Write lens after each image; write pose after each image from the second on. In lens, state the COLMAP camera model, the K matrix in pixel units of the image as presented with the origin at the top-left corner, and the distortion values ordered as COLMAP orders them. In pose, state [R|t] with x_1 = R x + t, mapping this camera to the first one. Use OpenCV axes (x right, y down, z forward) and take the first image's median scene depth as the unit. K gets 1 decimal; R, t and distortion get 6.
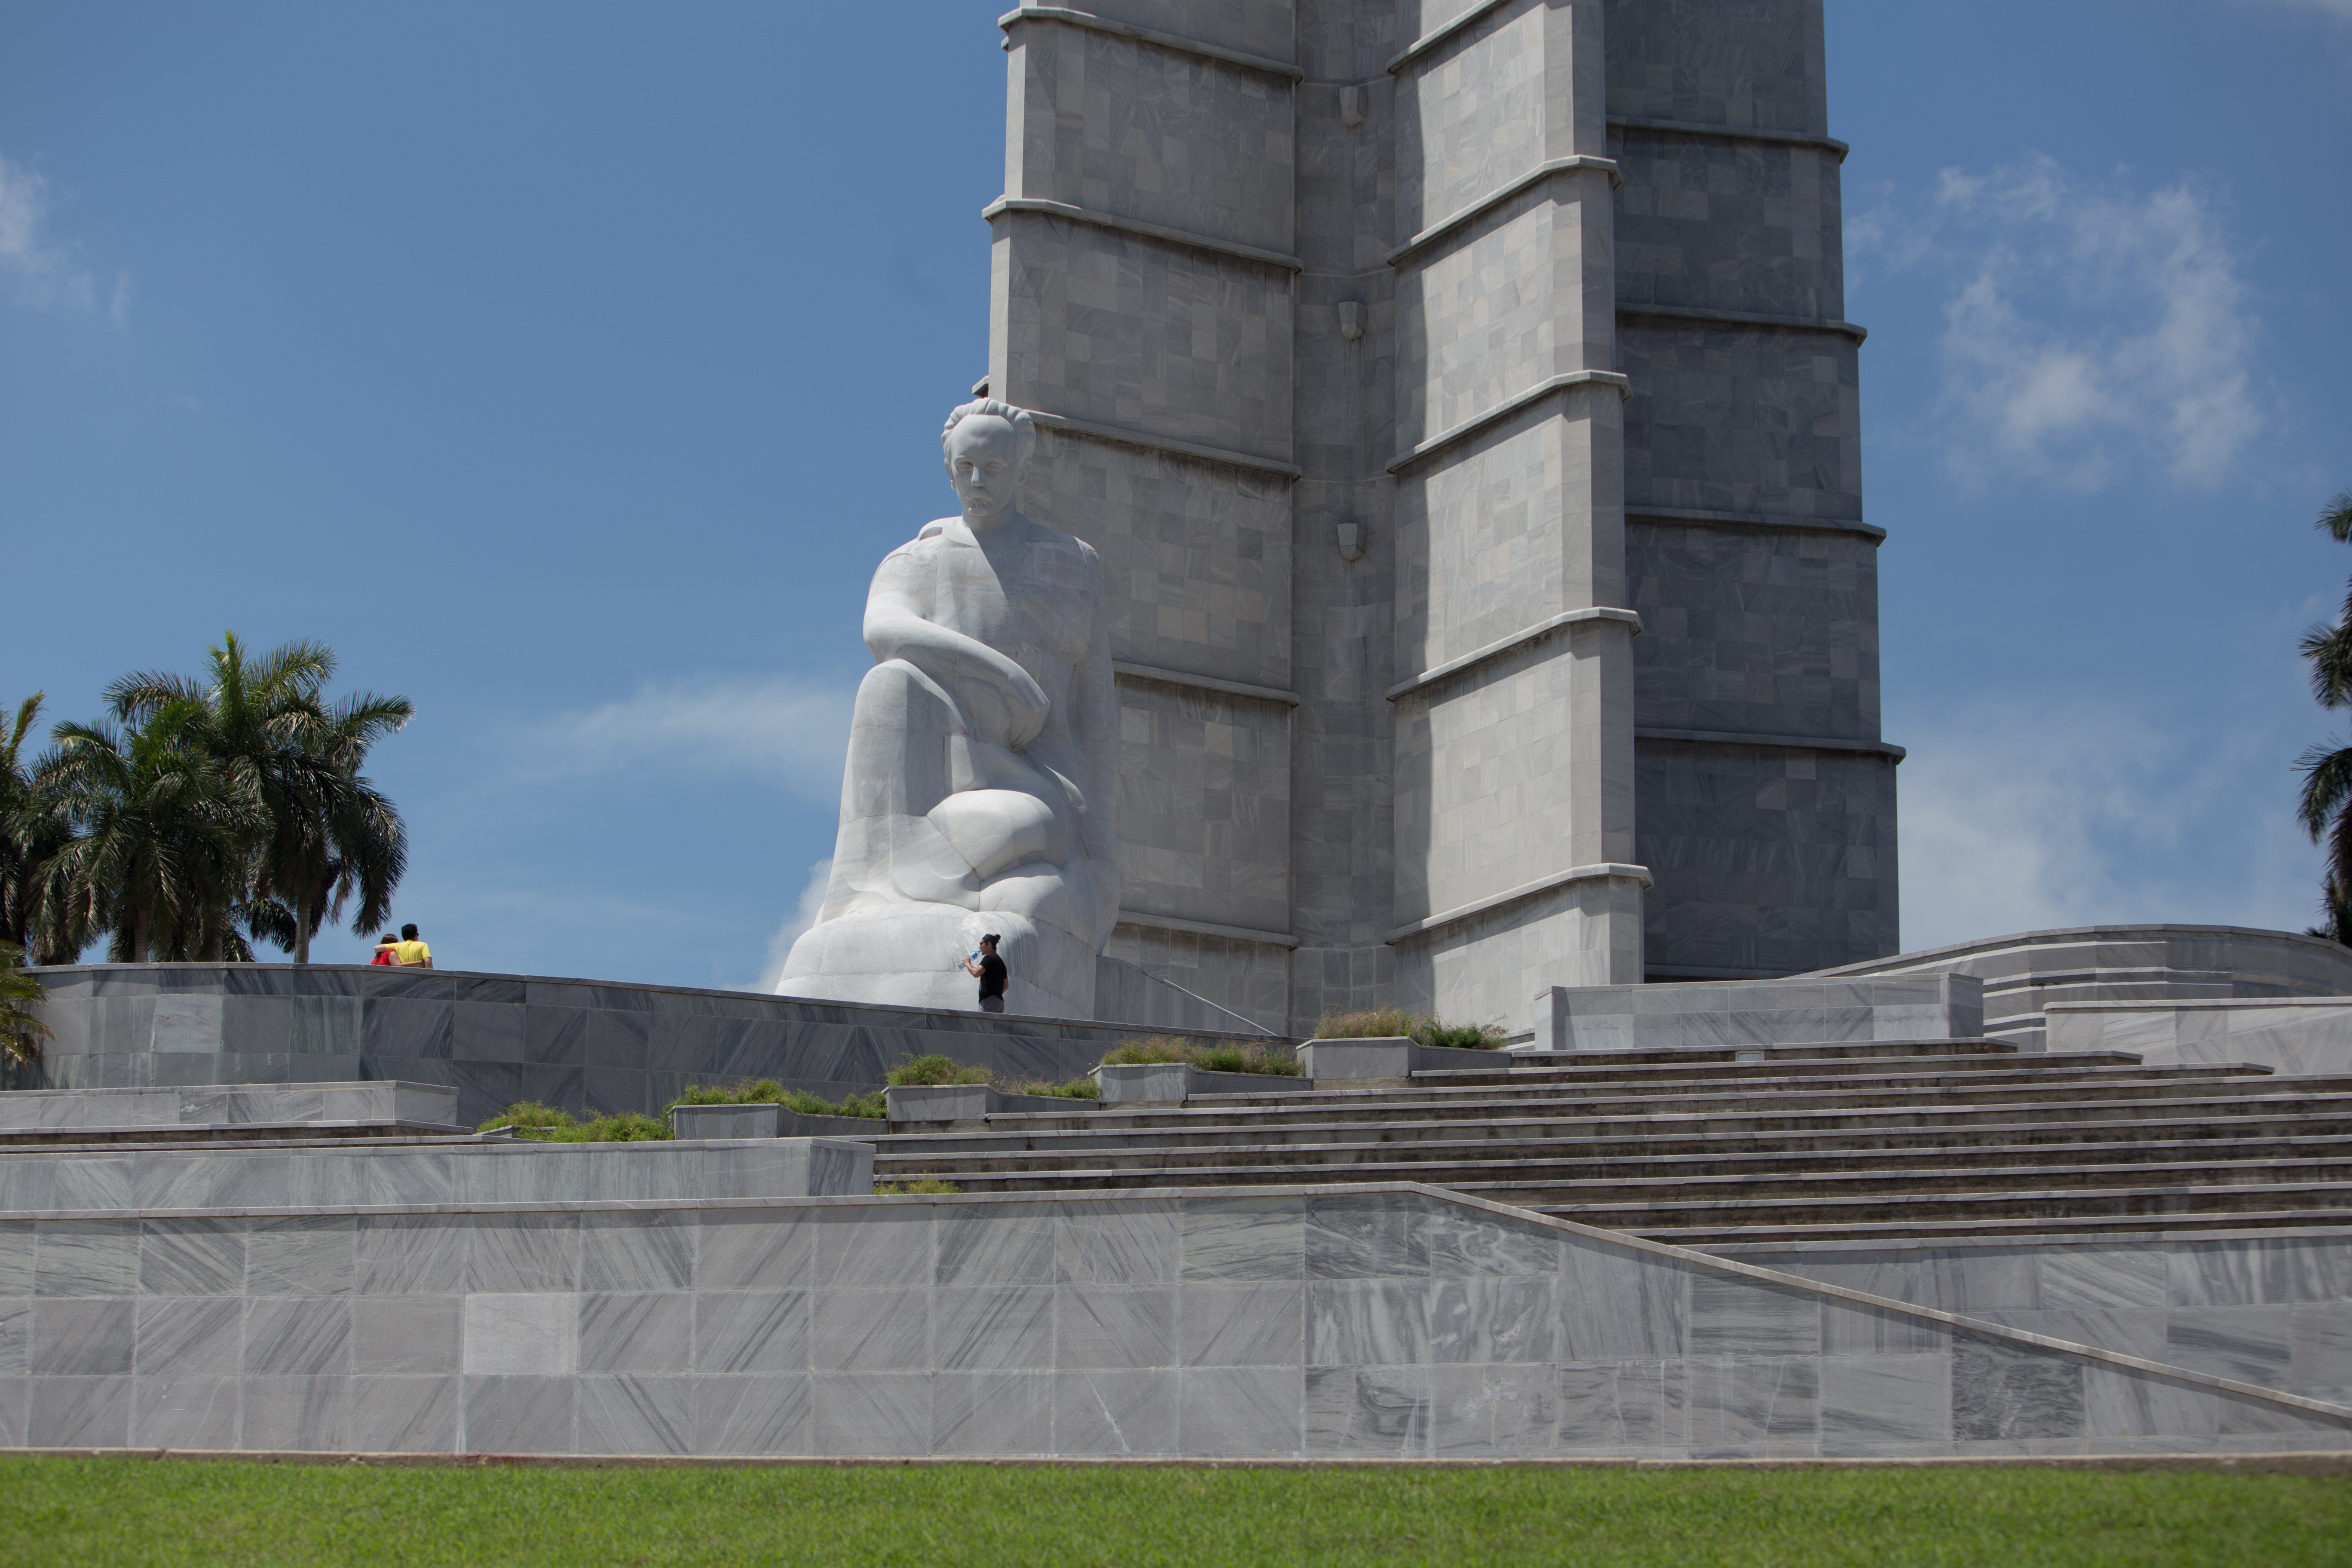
lens RADIAL K [[4725.3, 0, 1175.4], [0, 4725.3, 891.3], [0, 0, 1]] dist [-0.333073, 0.060543]
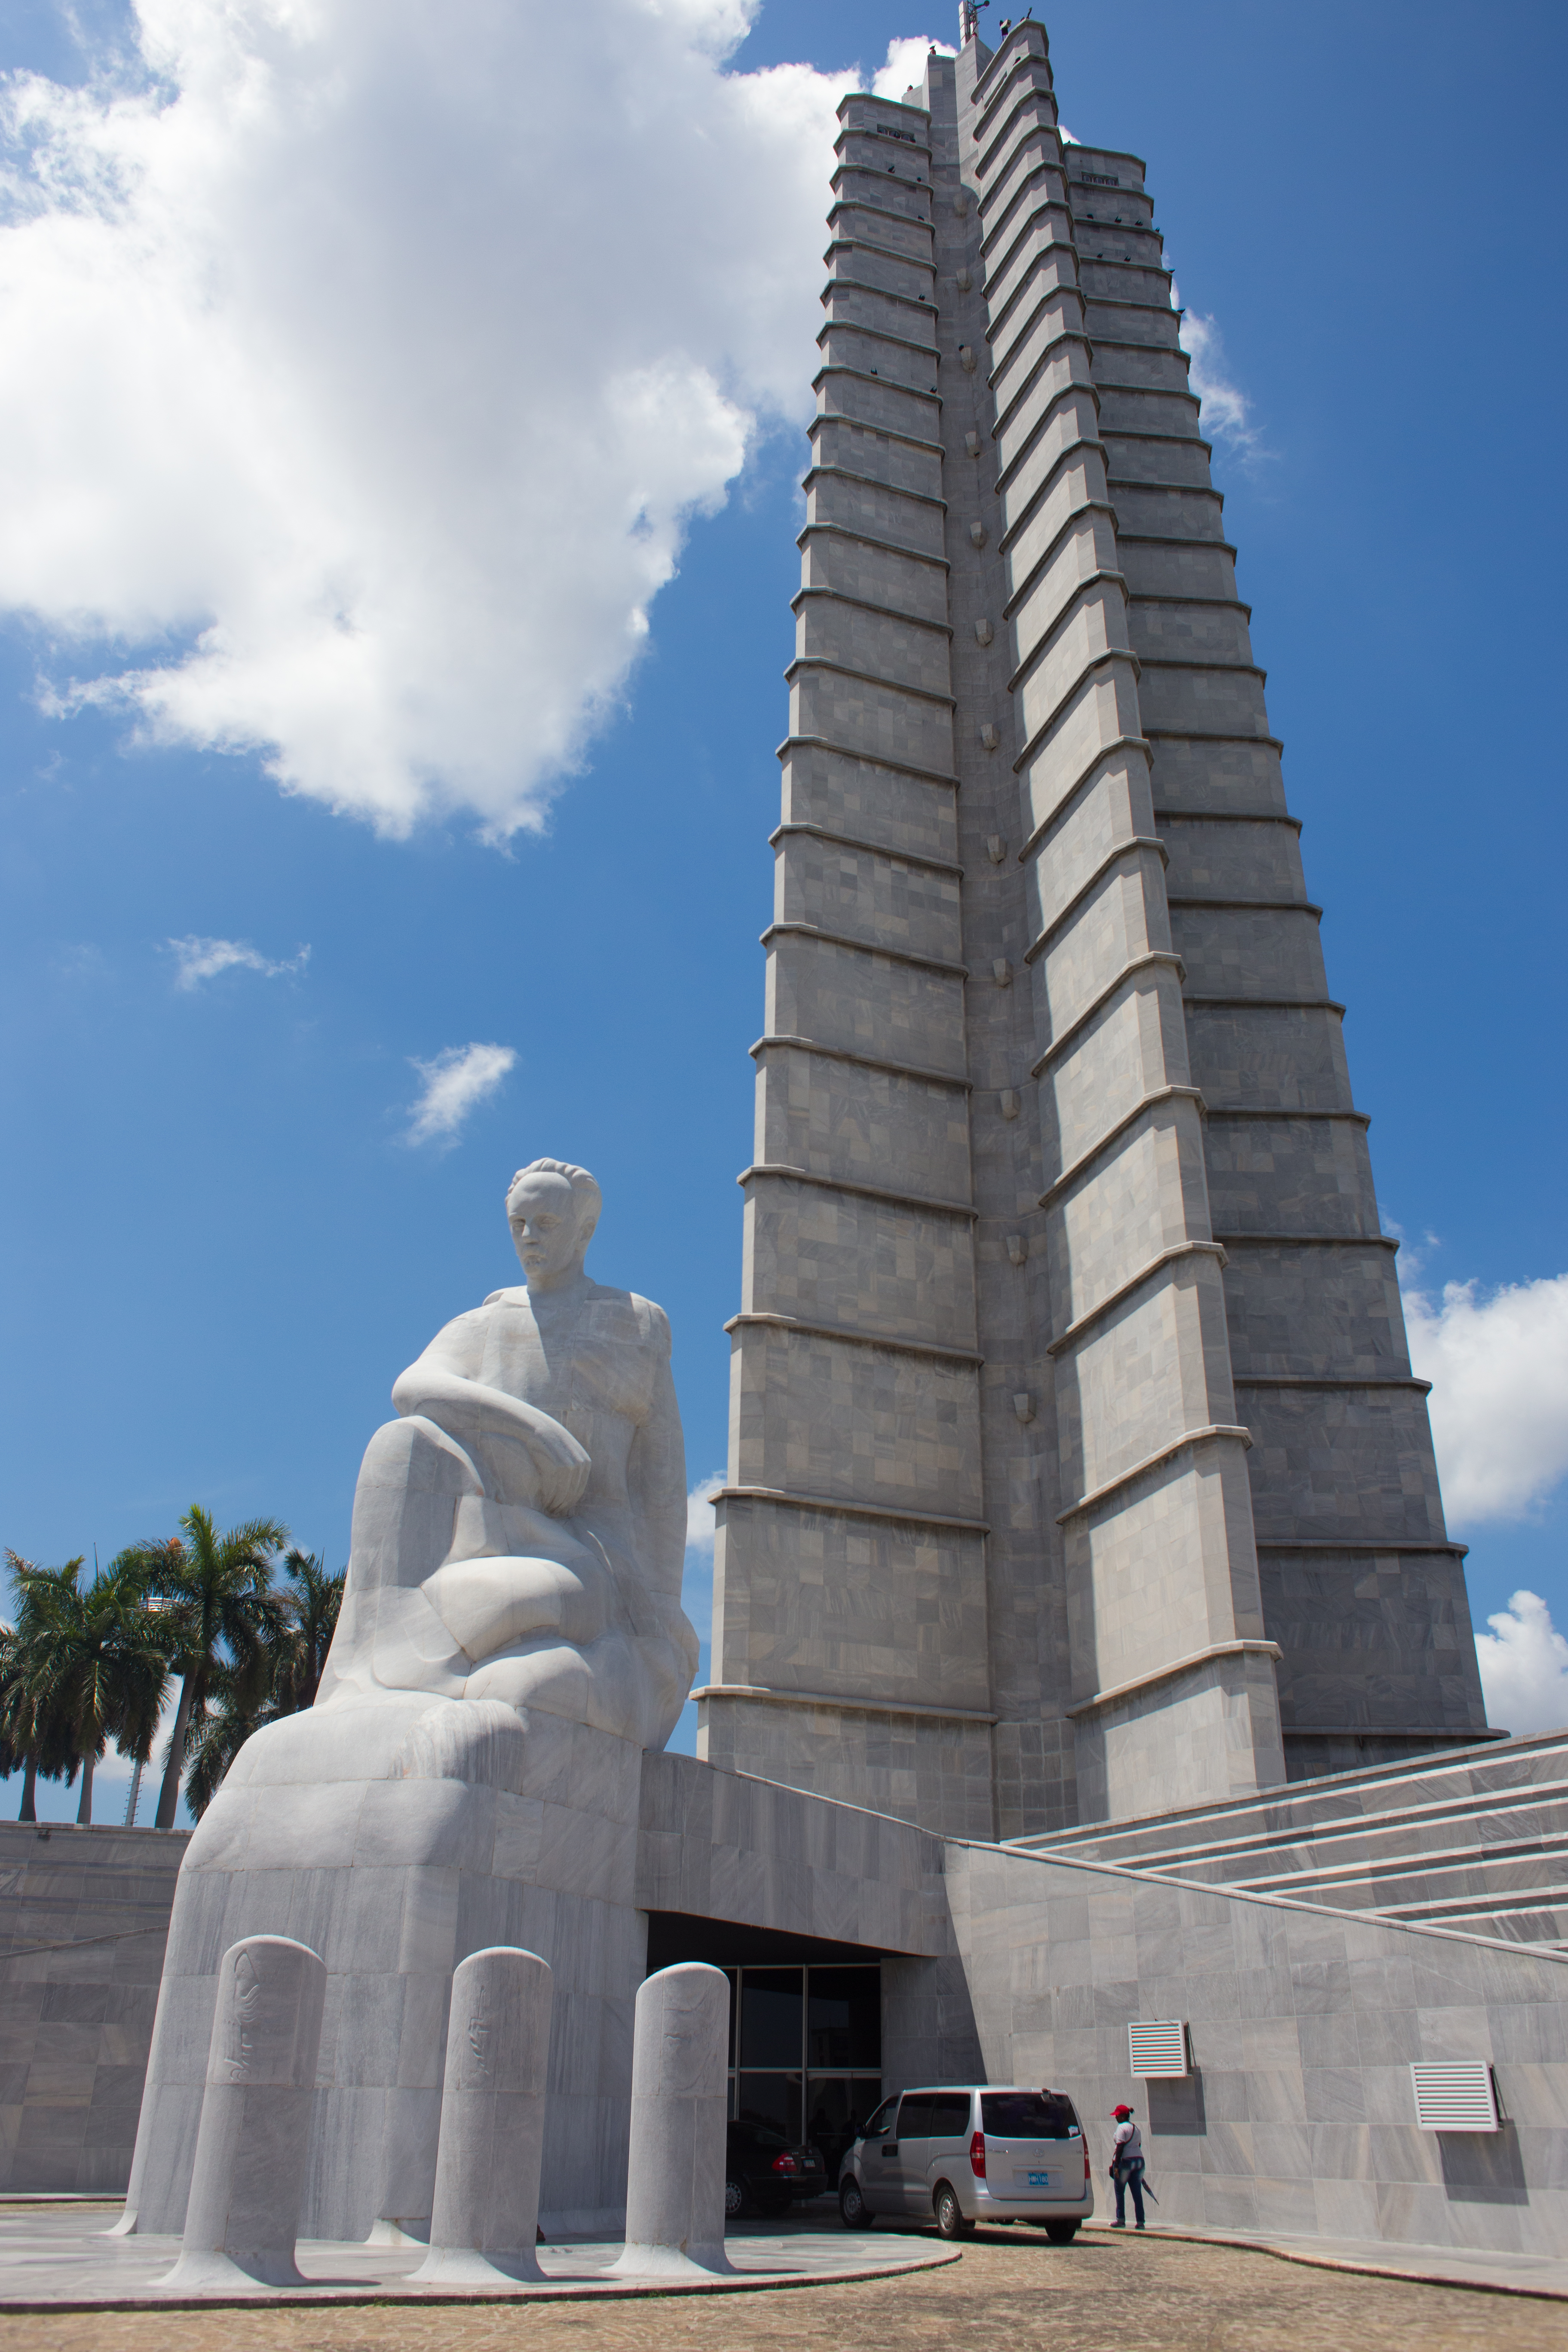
lens RADIAL K [[1858.9, 0, 774.7], [0, 1858.9, 1177.6], [0, 0, 1]] dist [-0.101775, 0.140091]
pose [[0.988190, -0.070286, -0.136163, 0.044295], [0.030815, 0.961597, -0.272729, 0.004142], [0.150103, 0.265312, 0.952407, 0.482342]]
